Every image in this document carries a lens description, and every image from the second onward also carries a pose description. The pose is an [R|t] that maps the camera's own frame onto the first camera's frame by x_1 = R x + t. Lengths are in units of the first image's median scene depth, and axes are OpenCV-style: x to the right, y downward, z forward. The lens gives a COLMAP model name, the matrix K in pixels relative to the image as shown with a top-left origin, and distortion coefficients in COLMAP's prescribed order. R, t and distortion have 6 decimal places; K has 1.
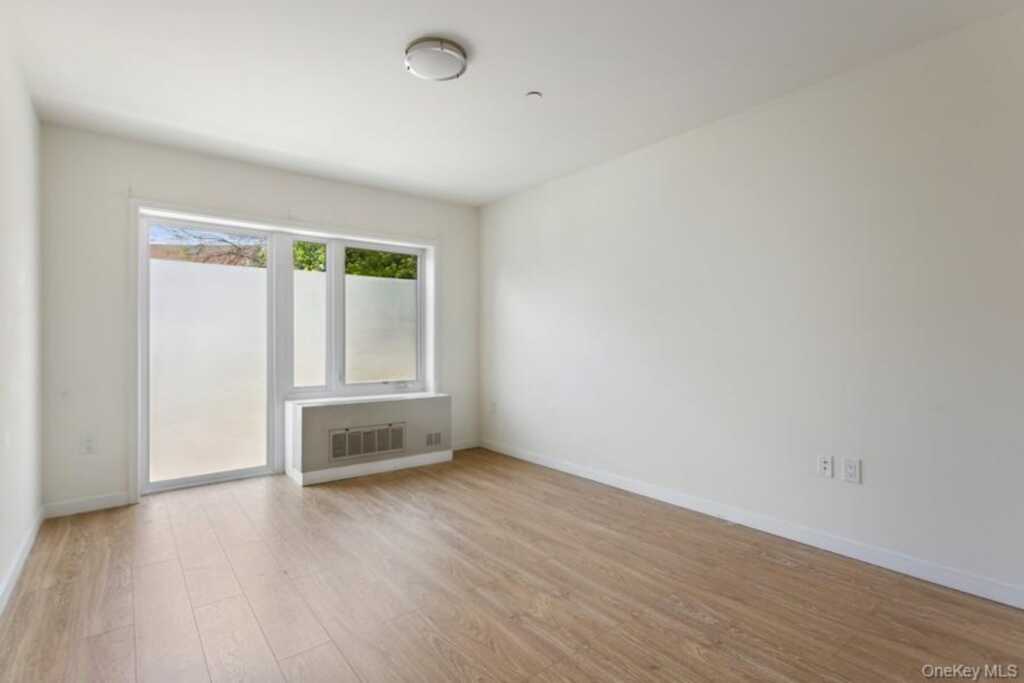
lens RADIAL K [[485.6, 0, 512.1], [0, 485.6, 331.7], [0, 0, 1]] dist [0.001628, 0.000125]
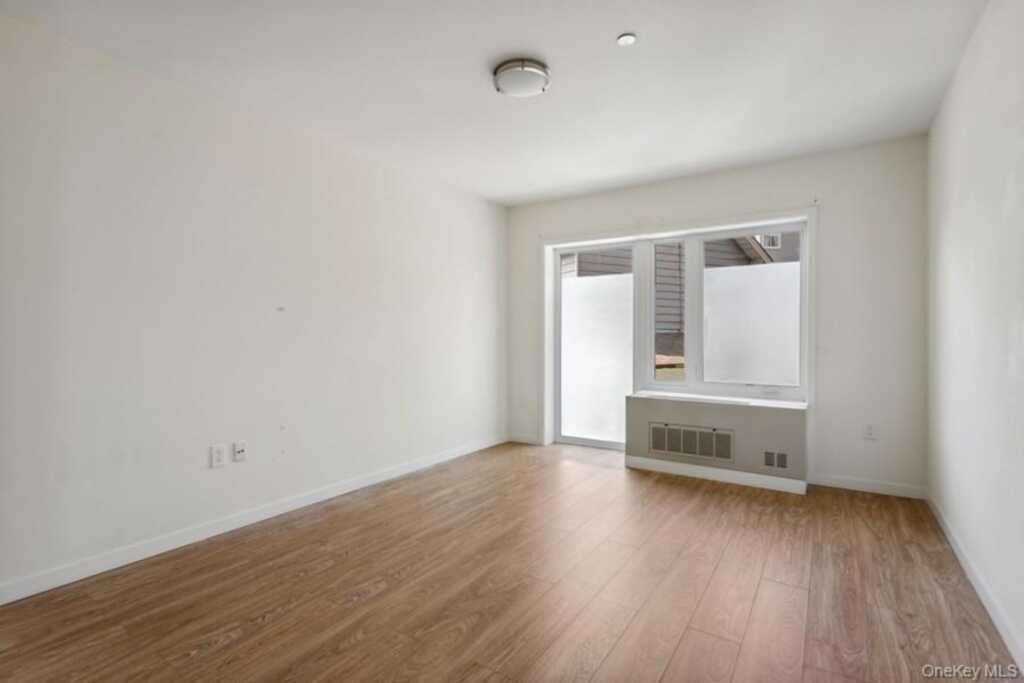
lens RADIAL K [[495.3, 0, 530.5], [0, 495.3, 318.5], [0, 0, 1]] dist [0.035273, 0.000225]
pose [[0.341240, -0.033318, -0.939386, 0.516105], [0.011926, 0.999445, -0.031116, 0.009945], [0.939901, -0.000585, 0.341448, 0.365688]]
